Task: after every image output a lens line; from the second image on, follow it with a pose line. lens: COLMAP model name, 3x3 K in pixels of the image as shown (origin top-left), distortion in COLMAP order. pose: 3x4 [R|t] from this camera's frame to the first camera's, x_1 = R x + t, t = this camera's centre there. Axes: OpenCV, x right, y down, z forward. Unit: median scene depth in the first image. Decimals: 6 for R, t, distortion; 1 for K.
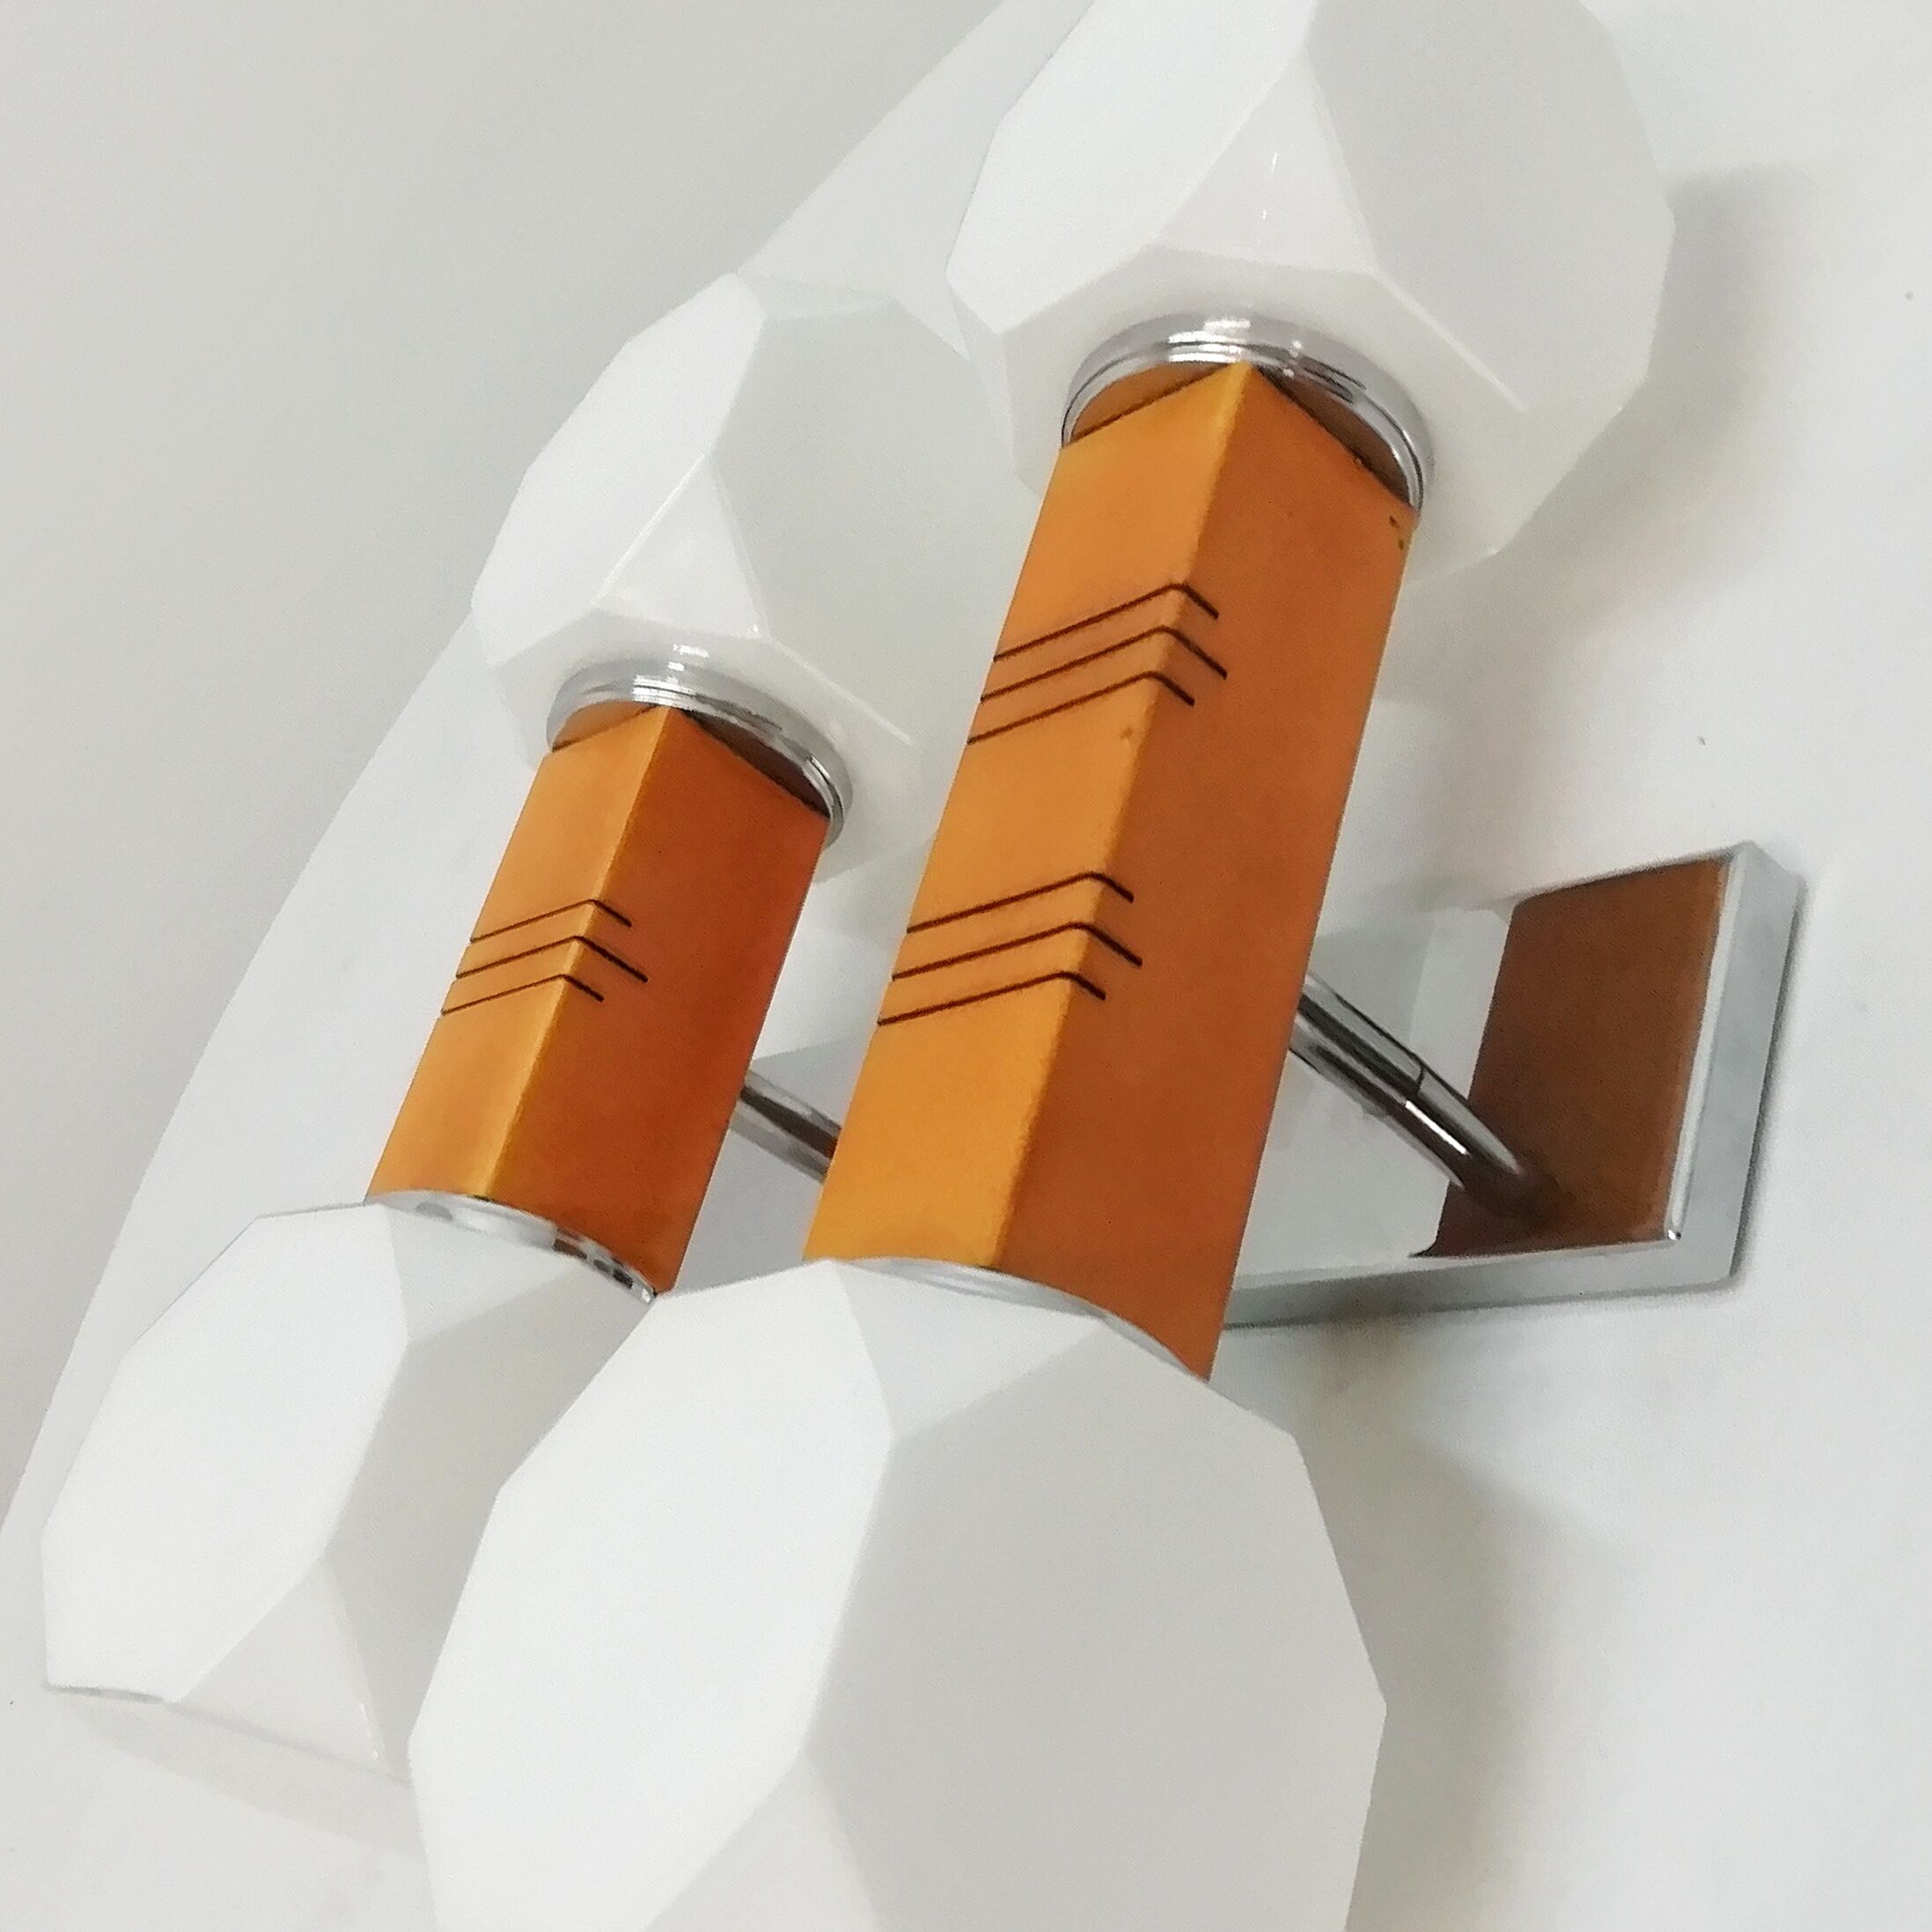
lens RADIAL K [[1994.4, 0, 943.2], [0, 1994.4, 966.8], [0, 0, 1]] dist [0.015254, -0.018930]
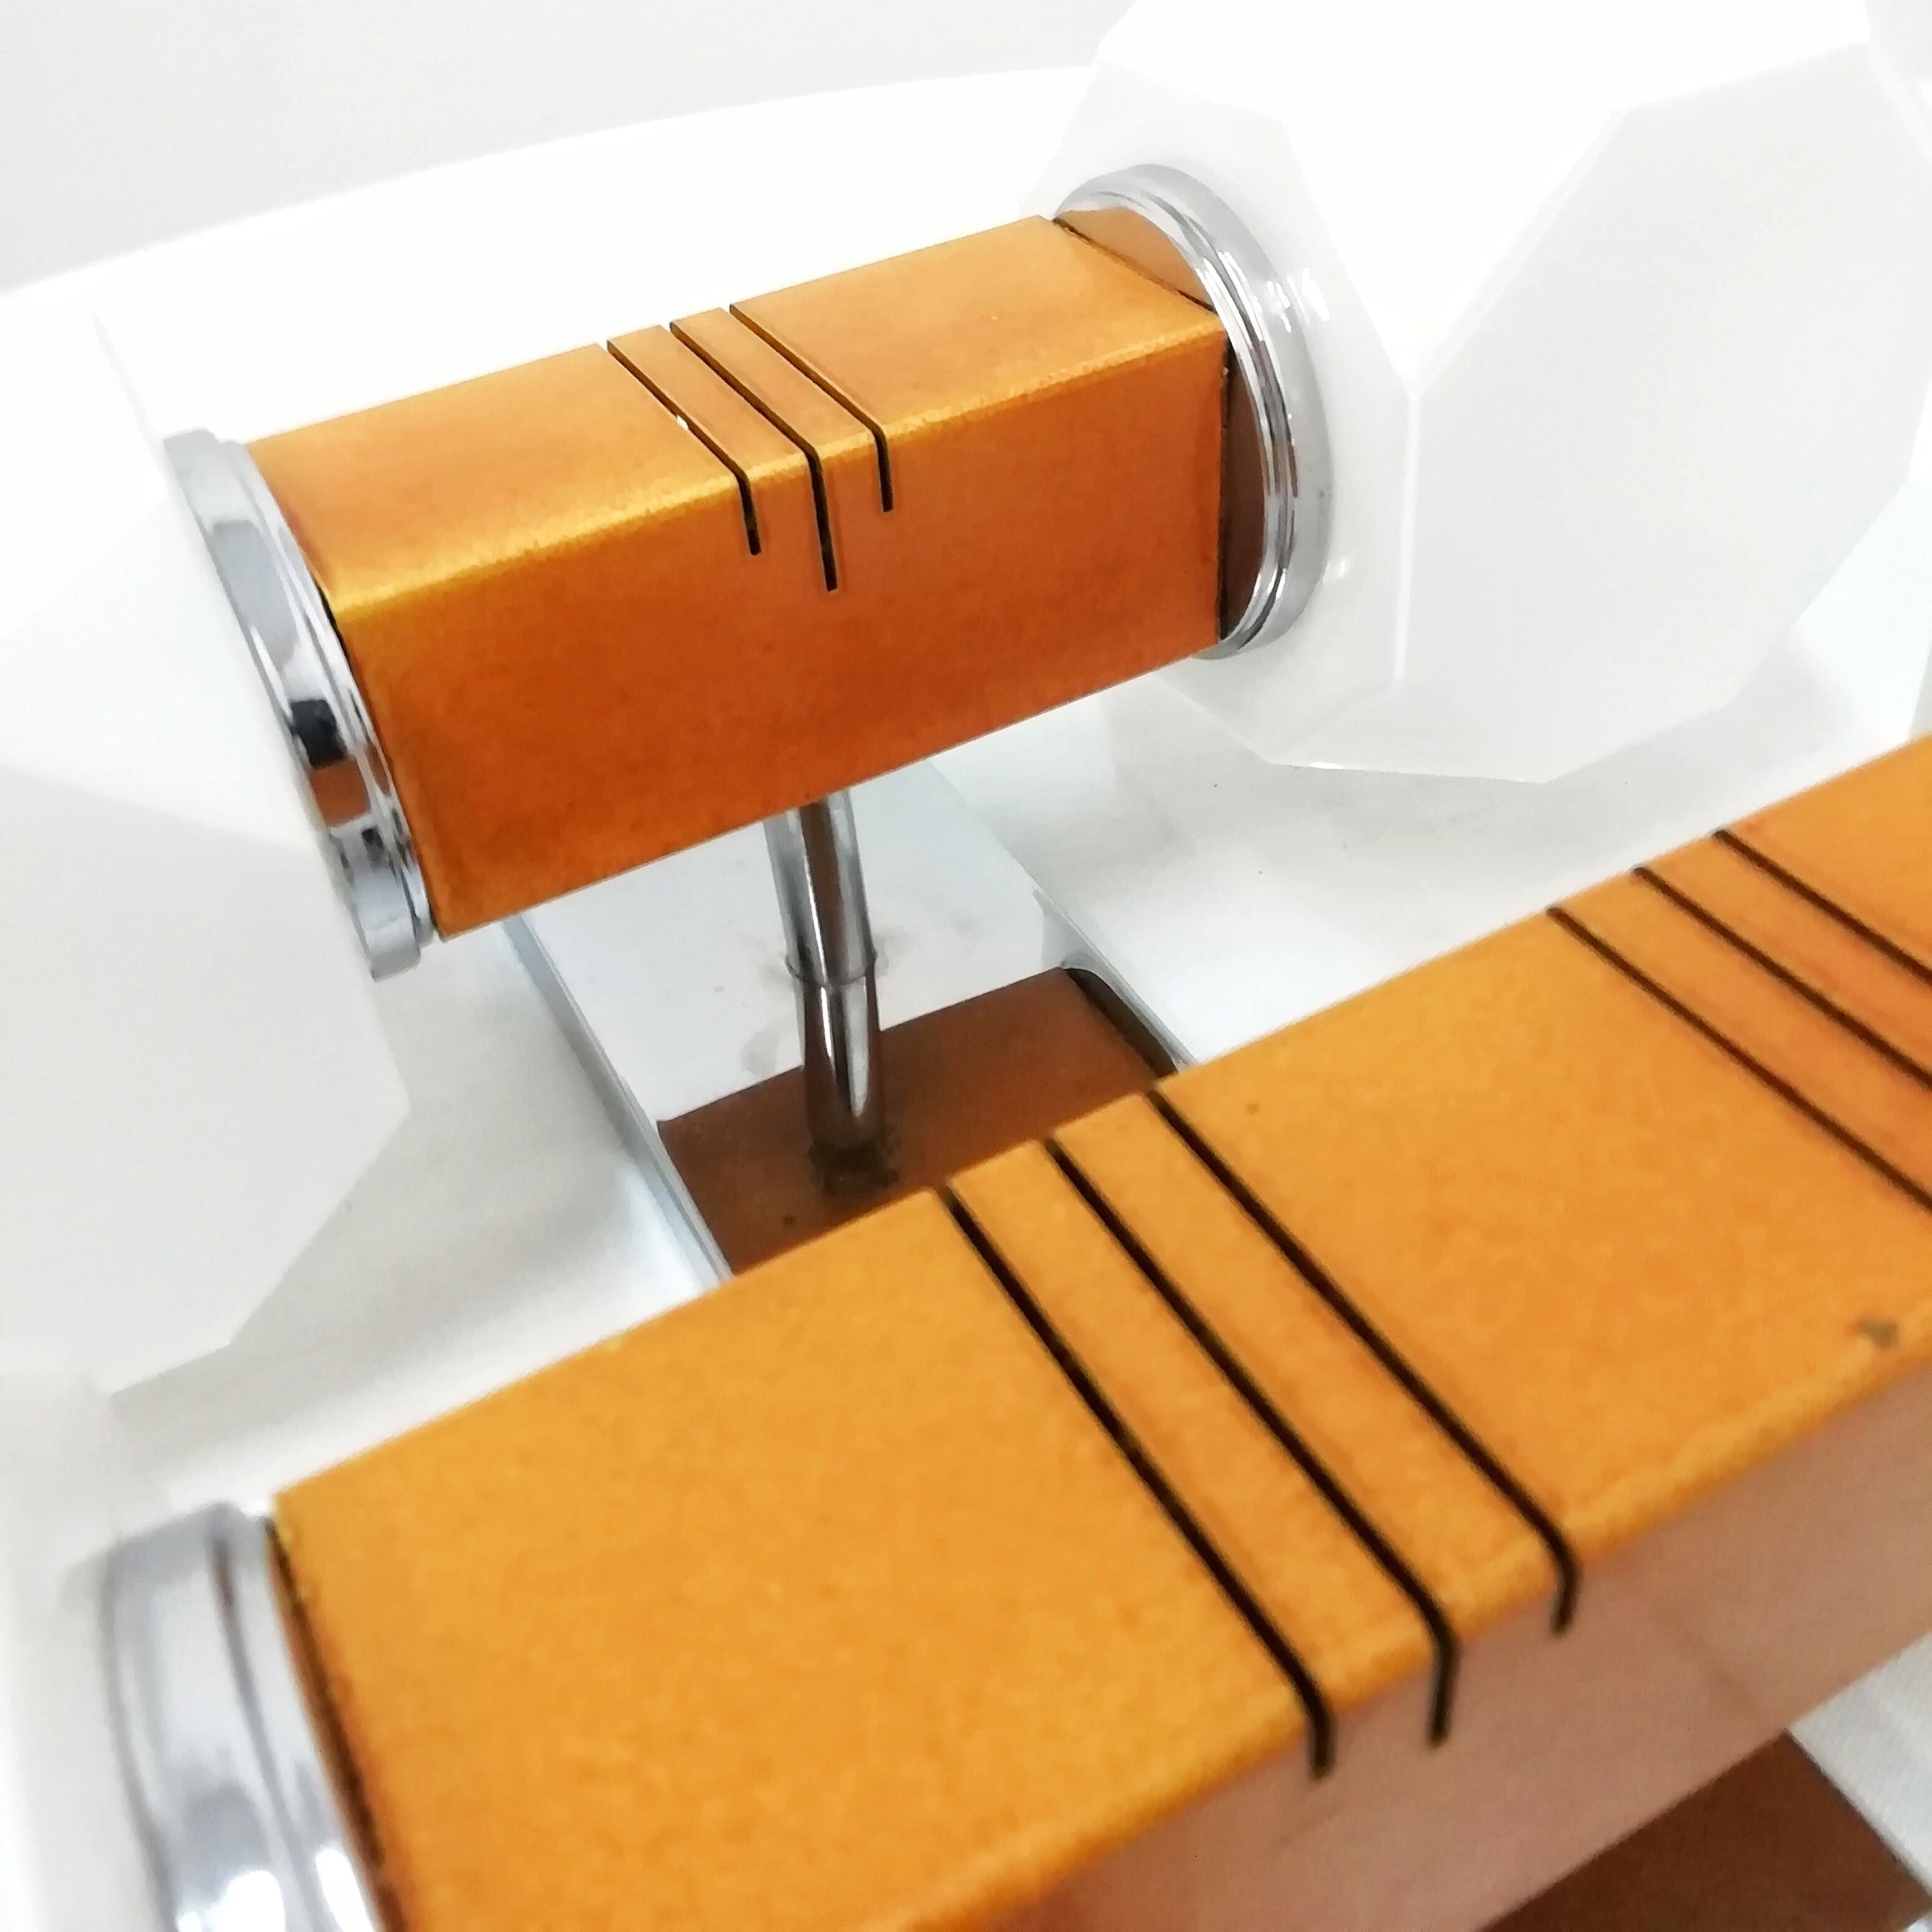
lens RADIAL K [[1994.4, 0, 943.2], [0, 1994.4, 966.8], [0, 0, 1]] dist [0.015254, -0.018930]
pose [[0.597717, 0.800274, 0.047919, -0.060365], [-0.795524, 0.584639, 0.159182, -0.045061], [0.099374, -0.133266, 0.986086, 0.361134]]
